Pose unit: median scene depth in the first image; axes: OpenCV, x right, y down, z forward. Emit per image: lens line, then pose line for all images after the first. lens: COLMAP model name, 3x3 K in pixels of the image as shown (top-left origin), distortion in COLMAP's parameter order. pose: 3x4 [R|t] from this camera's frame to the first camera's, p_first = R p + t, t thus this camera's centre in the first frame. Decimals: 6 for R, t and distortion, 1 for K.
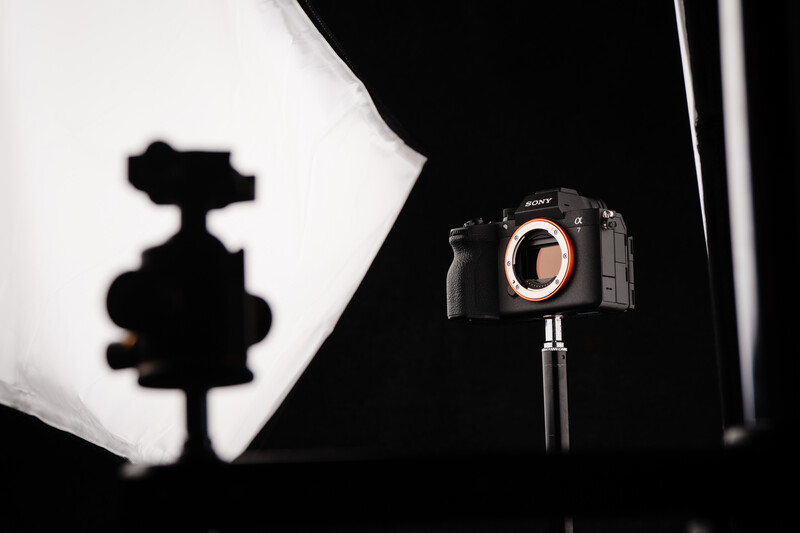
lens RADIAL K [[2350.4, 0, 399.6], [0, 2350.4, 268.1], [0, 0, 1]] dist [1.272154, 0.000000]
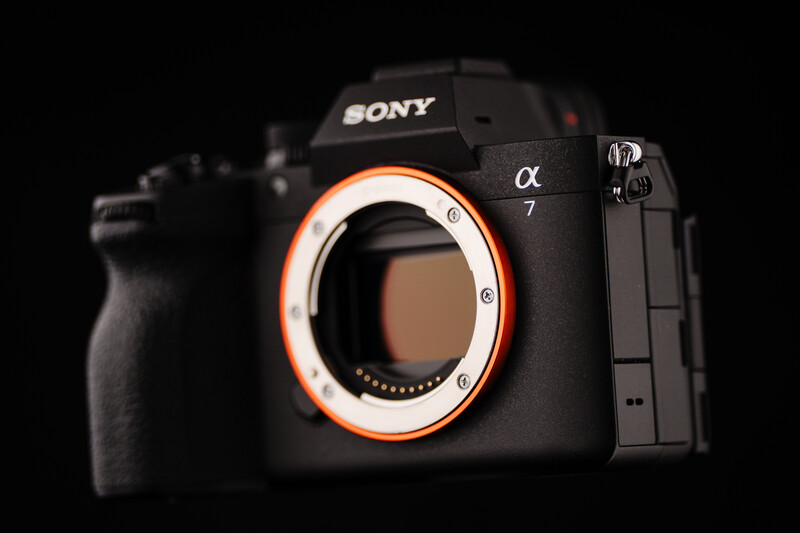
lens RADIAL K [[3448.3, 0, 402.8], [0, 3448.3, 265.9], [0, 0, 1]] dist [1.762429, 0.000000]
pose [[0.992084, -0.036391, 0.120186, 0.006683], [0.024432, 0.994735, 0.099524, -0.052339], [-0.123176, -0.095800, 0.987750, 0.562987]]
